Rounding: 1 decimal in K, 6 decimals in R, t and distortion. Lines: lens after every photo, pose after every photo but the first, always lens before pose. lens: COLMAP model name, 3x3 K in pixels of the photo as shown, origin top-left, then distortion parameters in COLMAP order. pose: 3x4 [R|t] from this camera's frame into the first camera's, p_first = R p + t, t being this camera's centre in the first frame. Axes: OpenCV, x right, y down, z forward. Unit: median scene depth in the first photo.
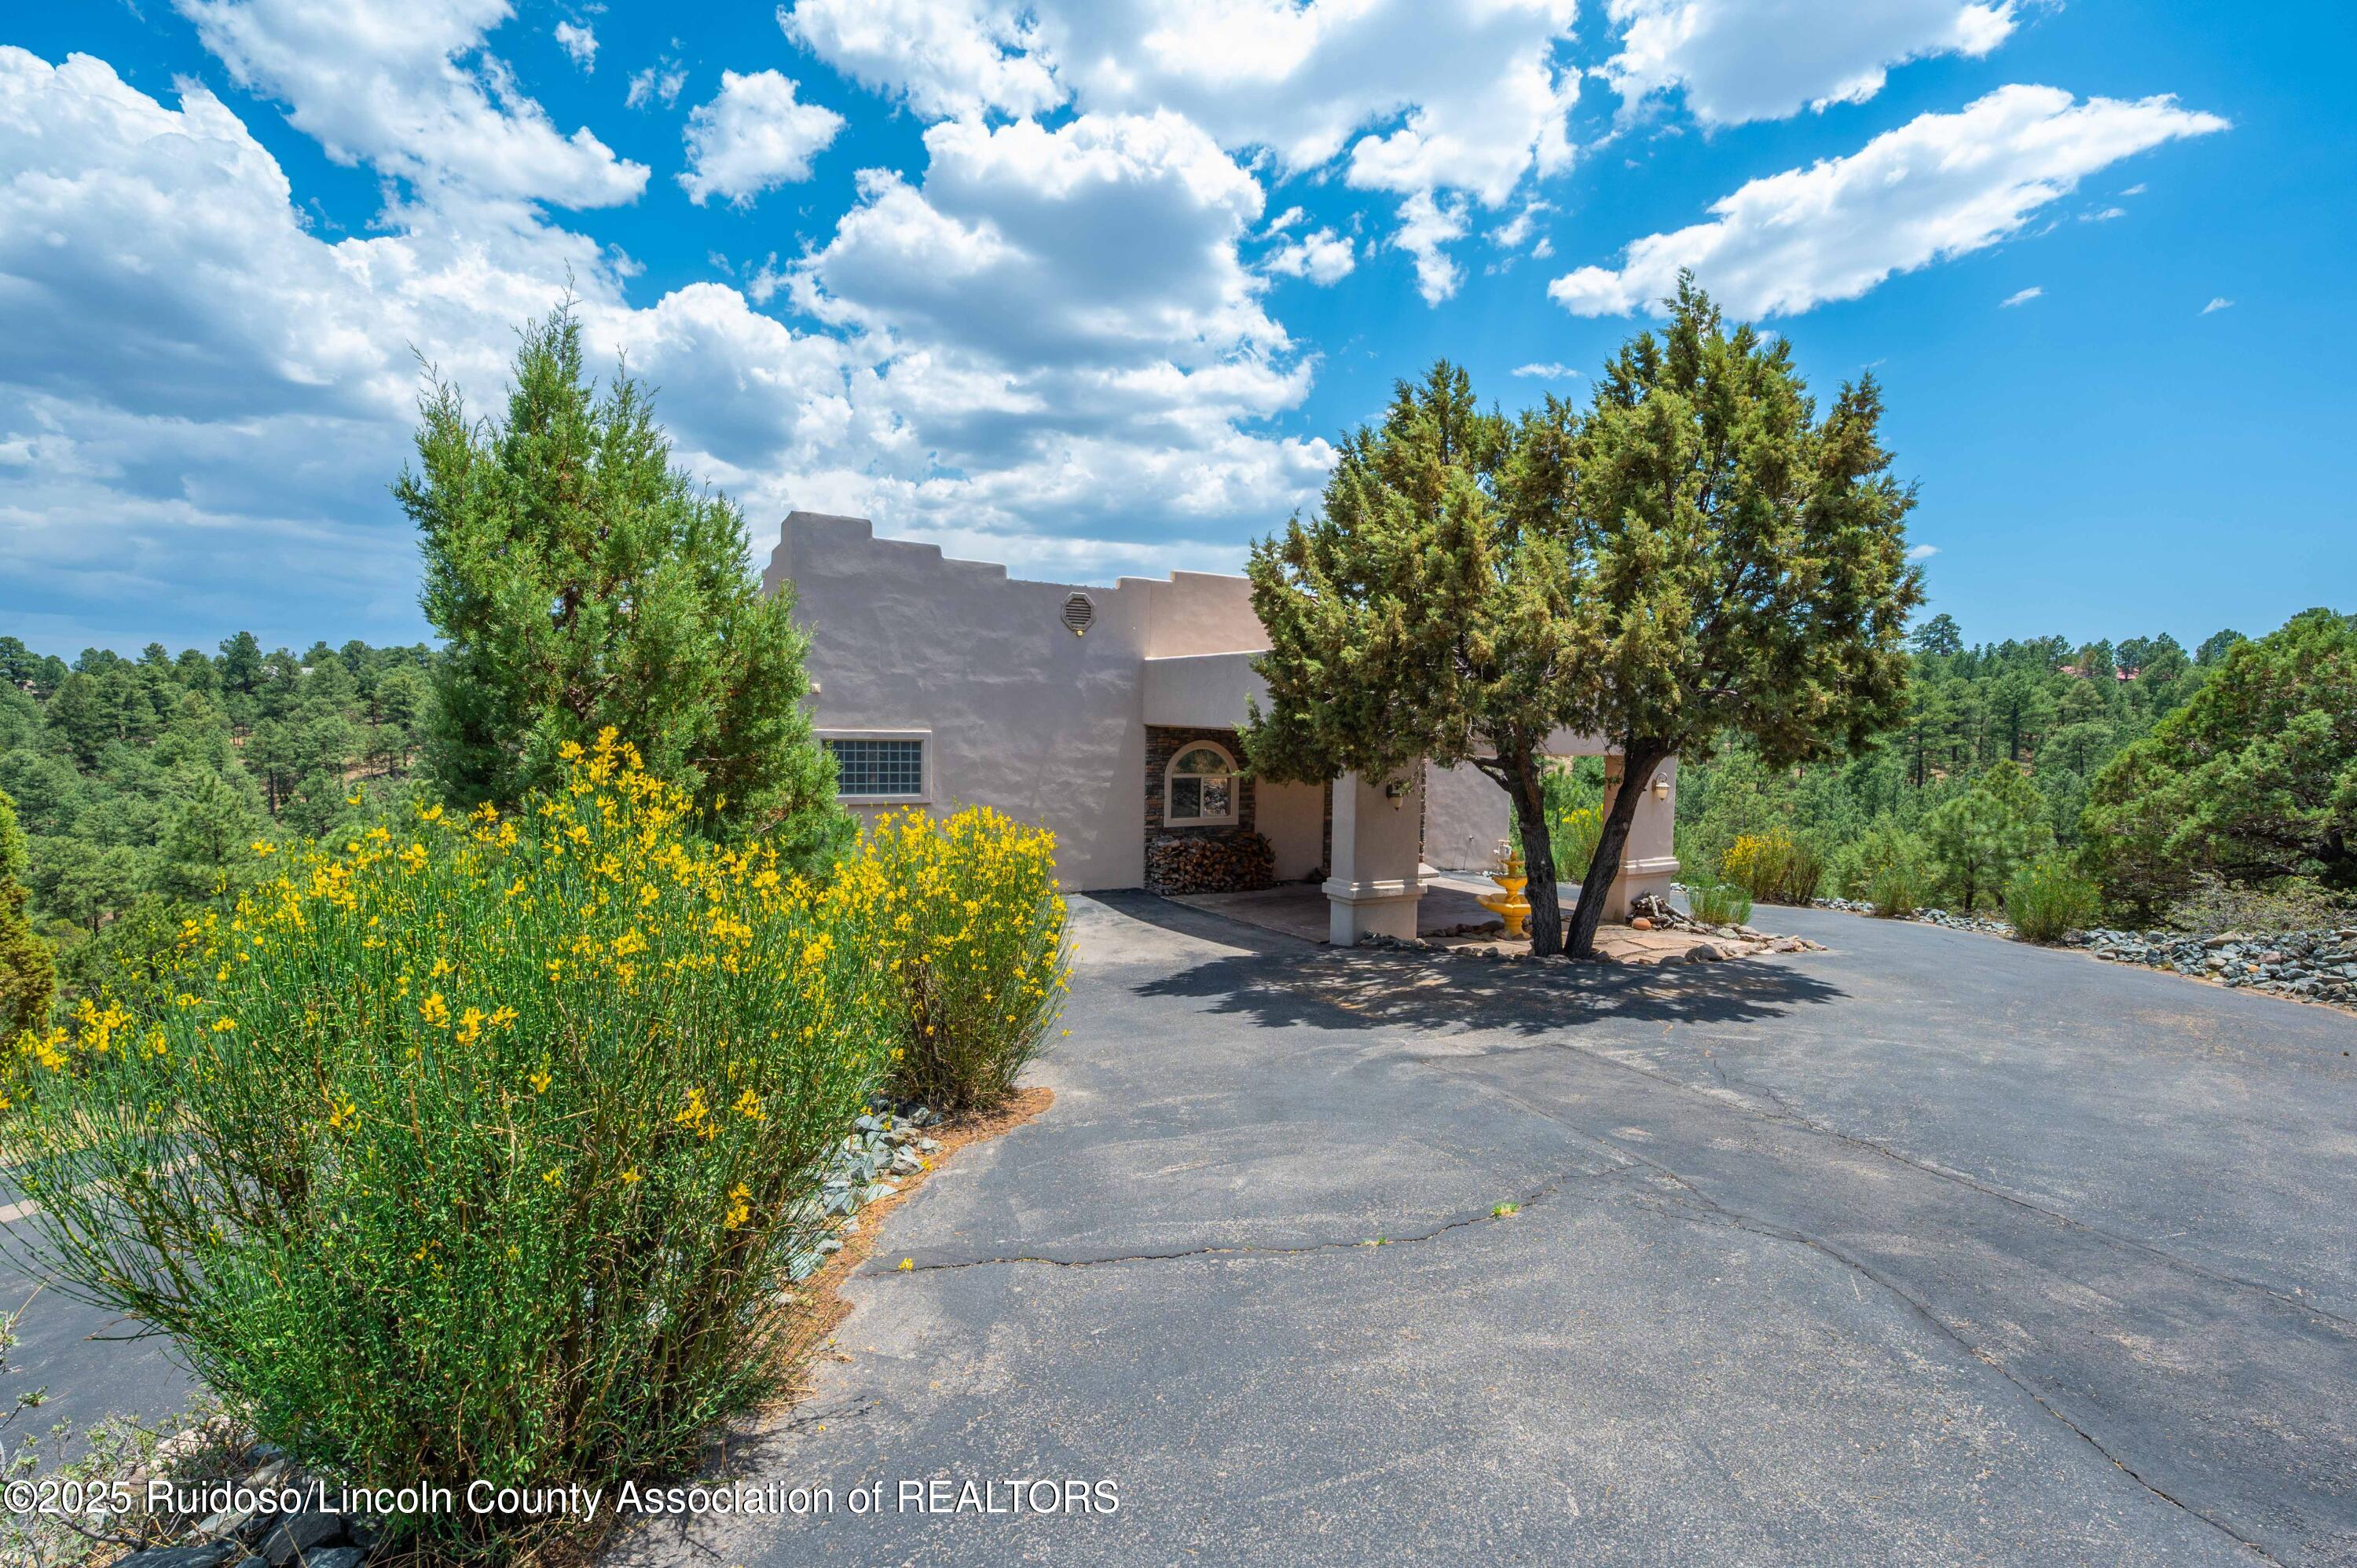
lens RADIAL K [[1013.4, 0, 1171.6], [0, 1013.4, 786.5], [0, 0, 1]] dist [-0.002238, 0.000195]
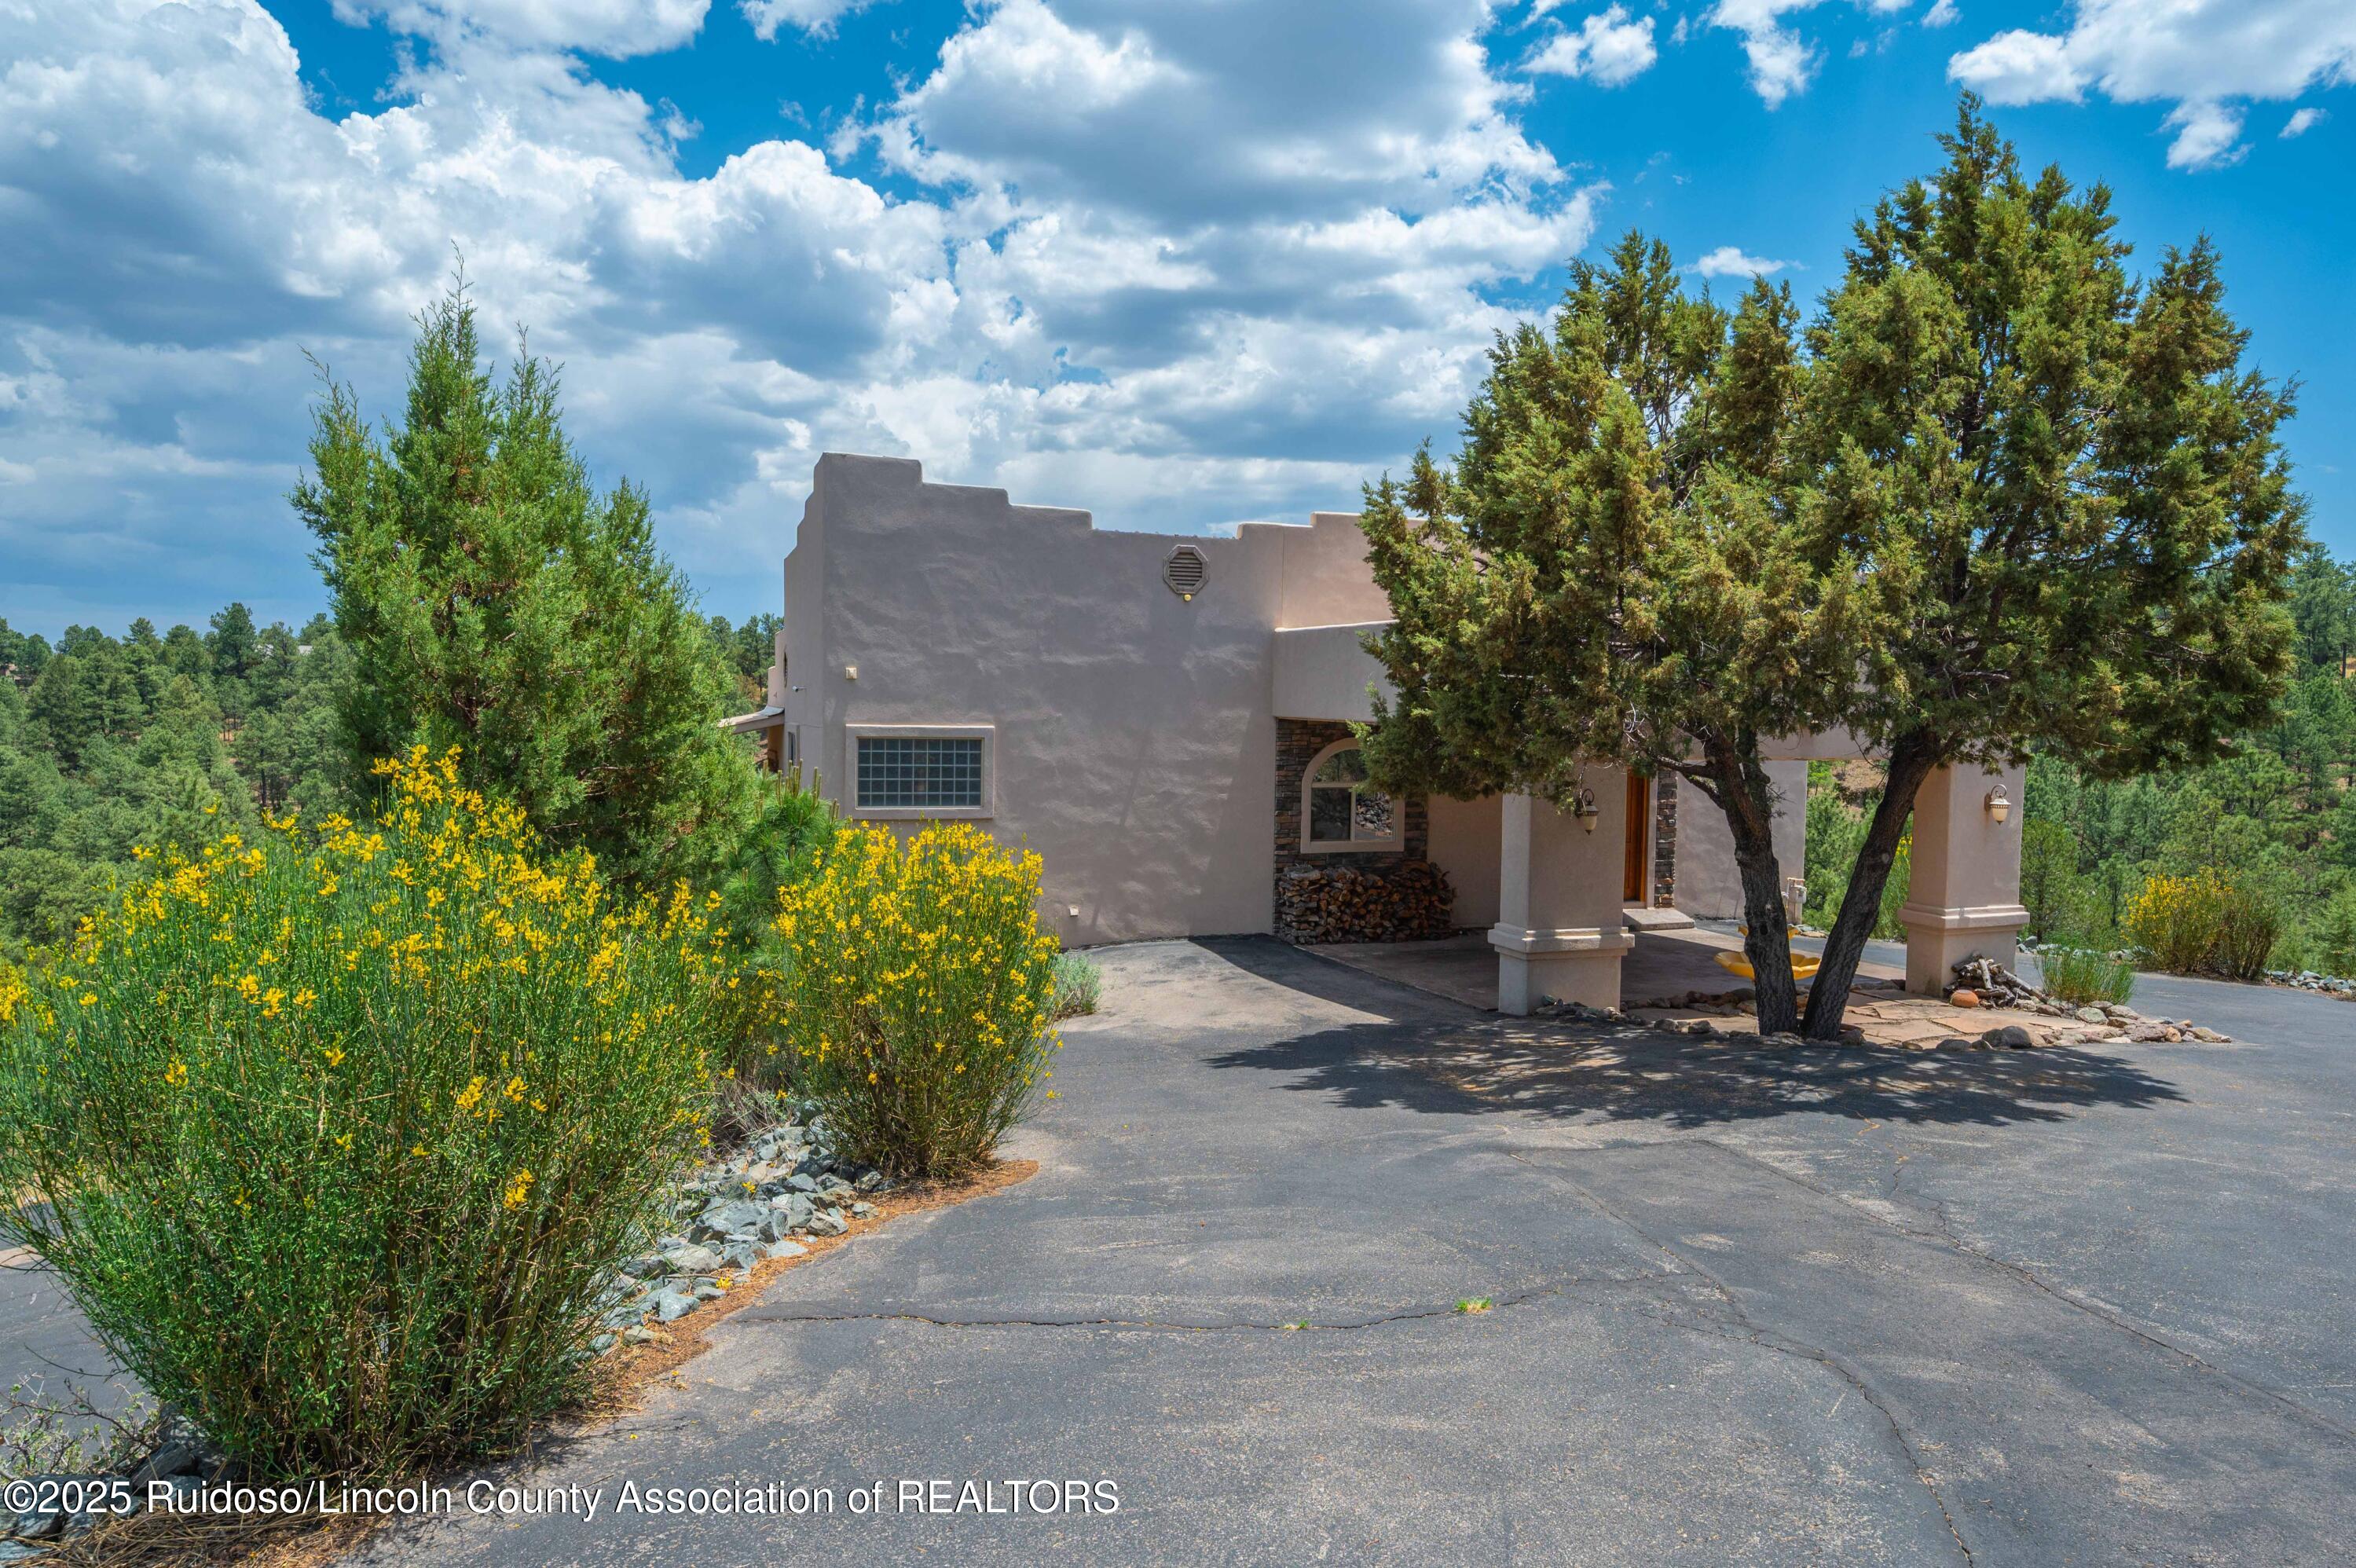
lens RADIAL K [[1399.5, 0, 1172.8], [0, 1399.5, 794.1], [0, 0, 1]] dist [-0.007865, -0.000225]
pose [[0.988443, 0.006935, -0.151433, 0.087781], [-0.007380, 0.999970, -0.002381, -0.001409], [0.151412, 0.003471, 0.988465, -0.066045]]
